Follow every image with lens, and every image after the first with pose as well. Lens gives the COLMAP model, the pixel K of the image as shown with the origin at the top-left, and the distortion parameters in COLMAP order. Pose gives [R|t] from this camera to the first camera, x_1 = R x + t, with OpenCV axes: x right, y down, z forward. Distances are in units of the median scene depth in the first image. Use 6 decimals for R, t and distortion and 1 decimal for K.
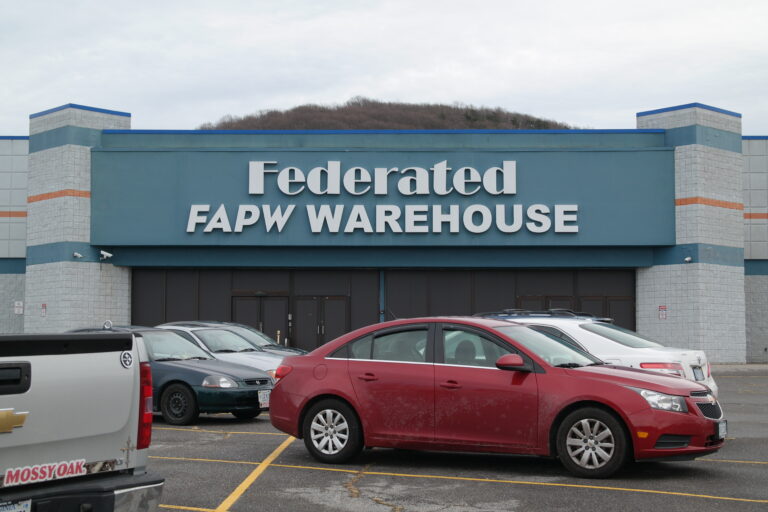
lens RADIAL K [[1255.0, 0, 384.0], [0, 1255.0, 256.0], [0, 0, 1]] dist [0.000395, 0.001174]
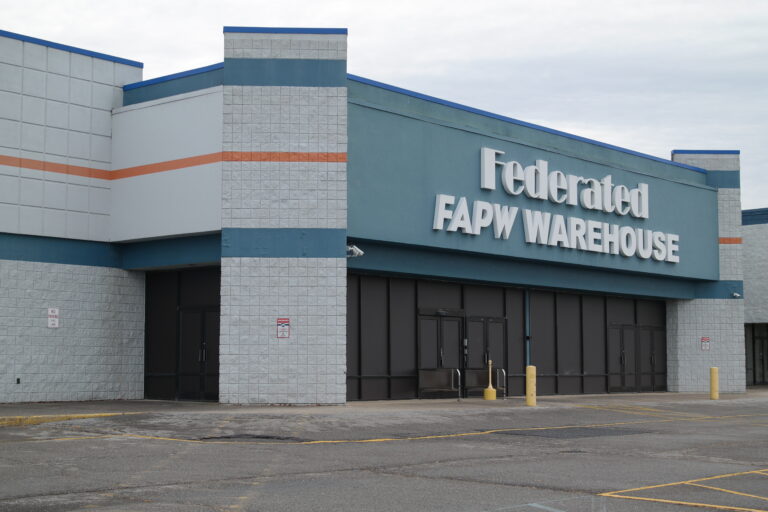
lens RADIAL K [[1255.0, 0, 384.0], [0, 1255.0, 256.0], [0, 0, 1]] dist [0.000395, 0.001174]
pose [[0.633349, 0.068023, 0.770871, -0.759466], [-0.060744, 0.997426, -0.038107, 0.027733], [-0.771478, -0.022690, 0.635851, 0.543373]]
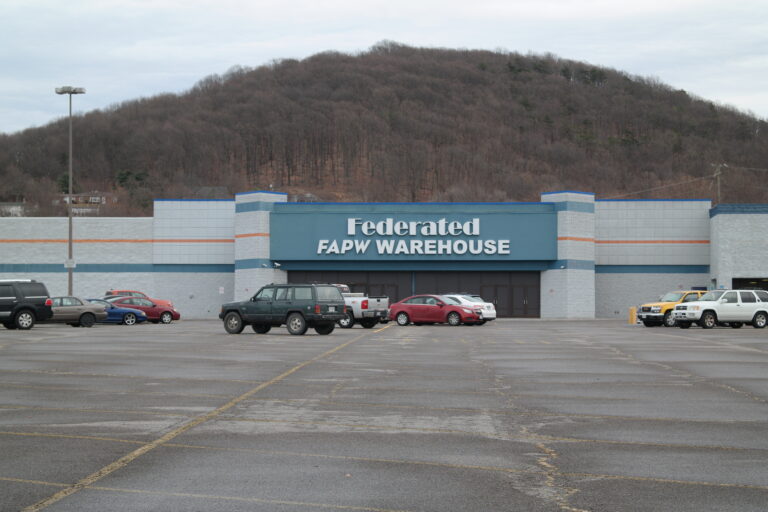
lens RADIAL K [[1698.5, 0, 384.0], [0, 1698.5, 256.0], [0, 0, 1]] dist [-0.020019, -0.021974]
pose [[0.999822, -0.000808, -0.018854, 0.002679], [0.001278, 0.999688, 0.024927, -0.083773], [0.018828, -0.024947, 0.999511, -1.752809]]
